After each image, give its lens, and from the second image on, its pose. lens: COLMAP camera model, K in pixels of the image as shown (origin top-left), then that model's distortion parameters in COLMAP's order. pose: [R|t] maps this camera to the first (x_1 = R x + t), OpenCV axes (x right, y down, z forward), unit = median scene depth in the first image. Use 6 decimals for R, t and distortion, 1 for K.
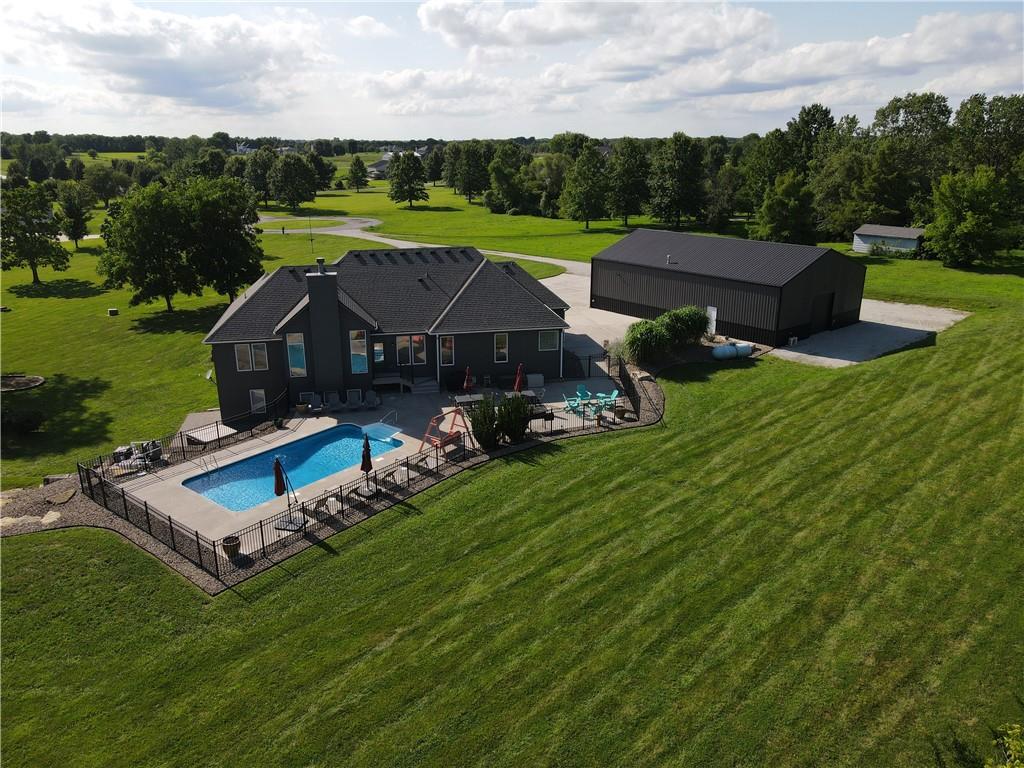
lens RADIAL K [[732.5, 0, 493.6], [0, 732.5, 382.1], [0, 0, 1]] dist [0.000633, -0.003335]
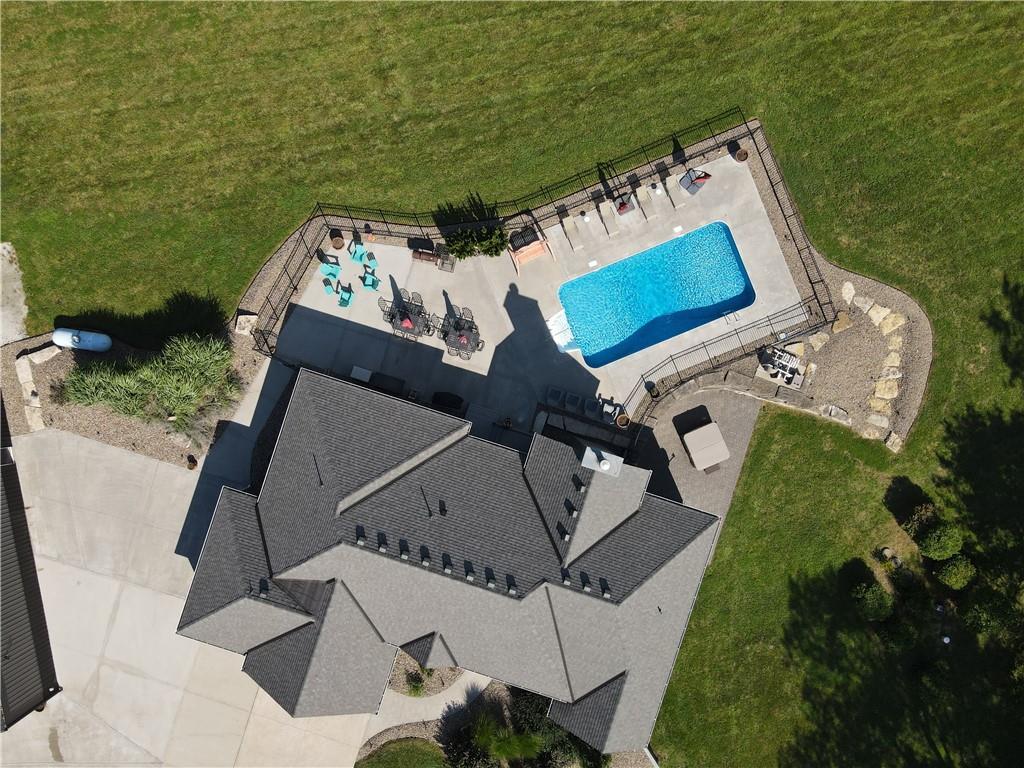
lens RADIAL K [[743.7, 0, 498.5], [0, 743.7, 379.0], [0, 0, 1]] dist [0.024331, -0.001333]
pose [[-0.886822, -0.461981, 0.010953, -0.027629], [0.156861, -0.278647, 0.947497, -0.236796], [-0.434673, 0.841980, 0.319577, 0.192366]]
